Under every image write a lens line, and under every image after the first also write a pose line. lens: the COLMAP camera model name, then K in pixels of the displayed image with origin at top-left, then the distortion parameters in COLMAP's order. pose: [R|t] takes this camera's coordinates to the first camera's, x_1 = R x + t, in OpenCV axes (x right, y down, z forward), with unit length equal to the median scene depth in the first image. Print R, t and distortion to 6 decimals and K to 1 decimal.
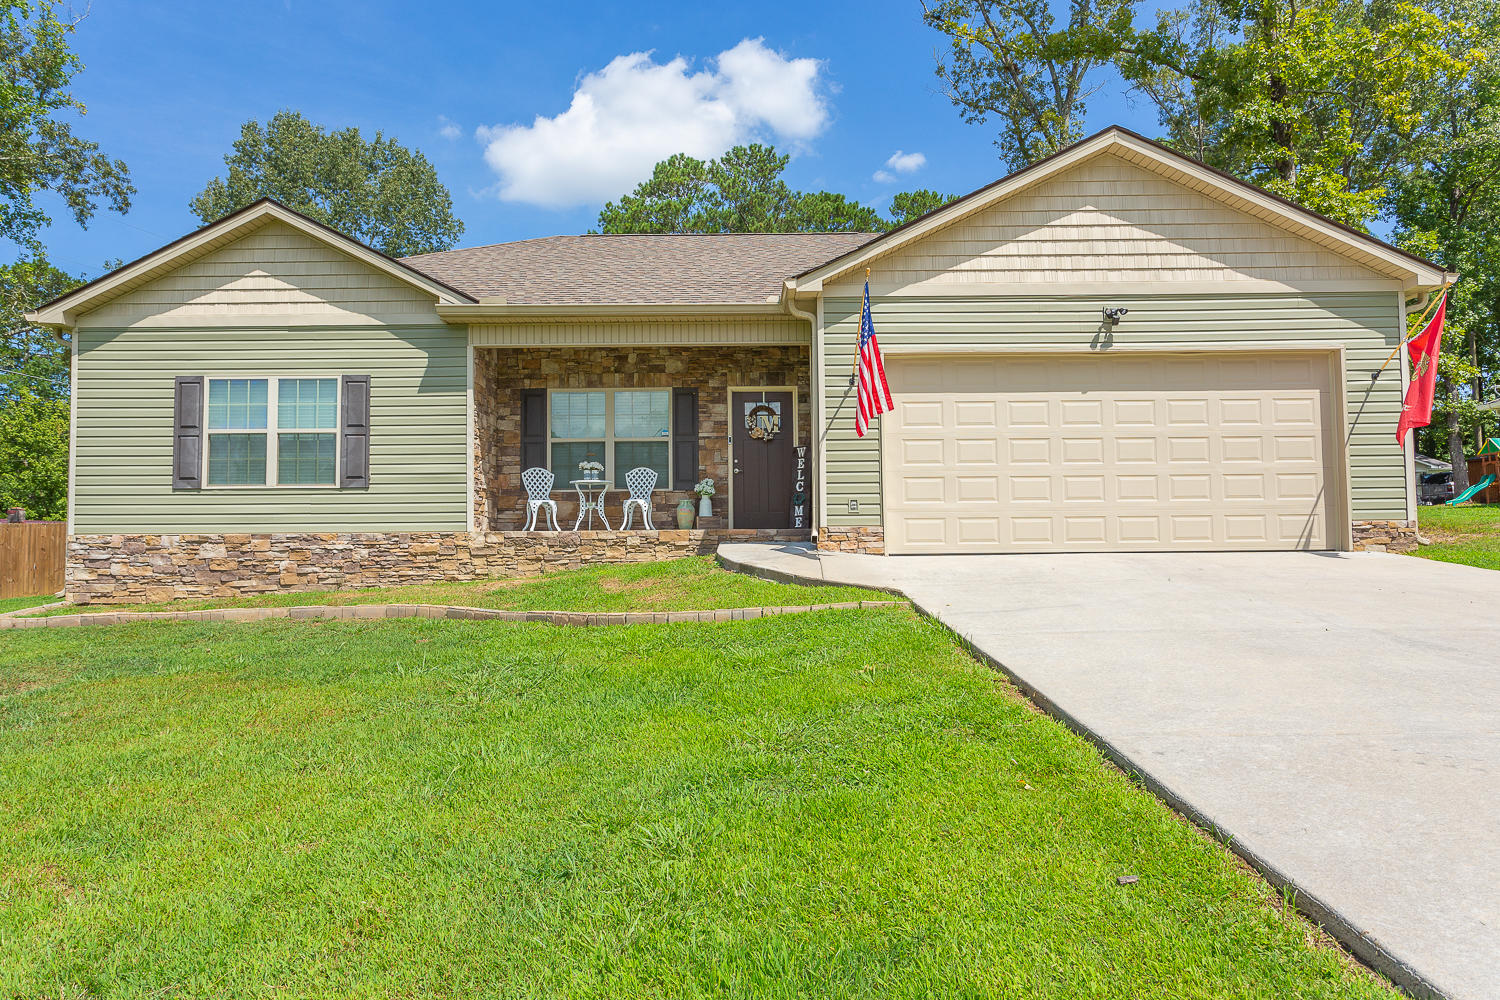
lens RADIAL K [[990.1, 0, 750.0], [0, 990.1, 500.0], [0, 0, 1]] dist [0.003869, 0.000745]
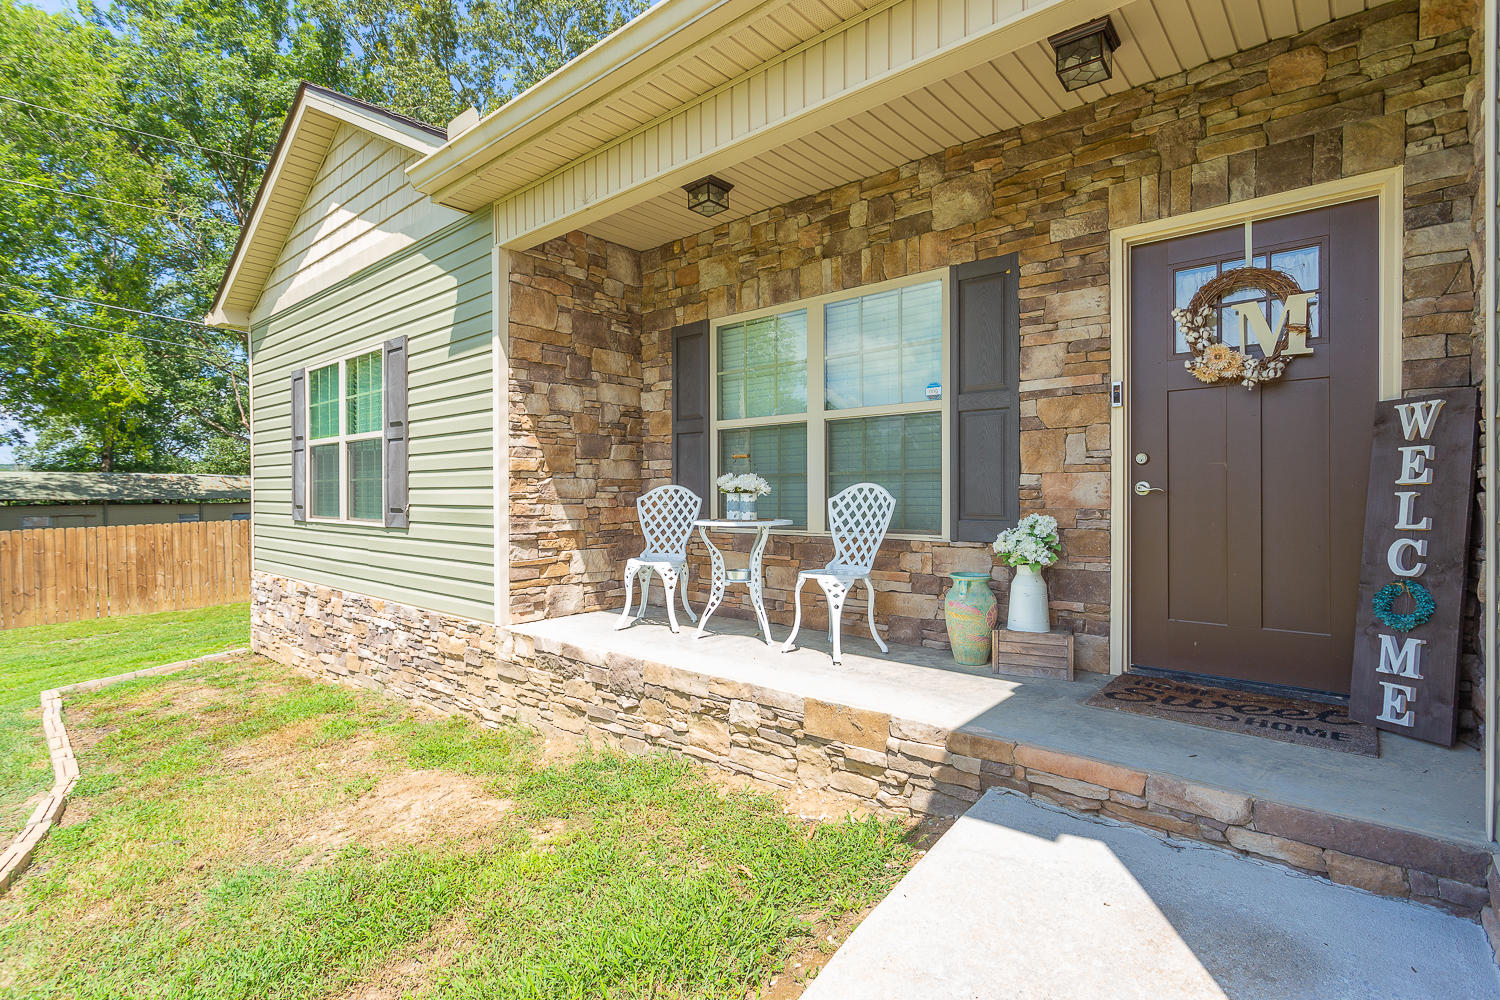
lens RADIAL K [[710.4, 0, 750.8], [0, 710.4, 497.6], [0, 0, 1]] dist [0.000594, 0.000457]
pose [[0.757978, 0.012135, -0.652167, 0.041154], [0.031016, 0.998025, 0.054620, -0.043435], [0.651542, -0.061628, 0.756105, 0.743529]]
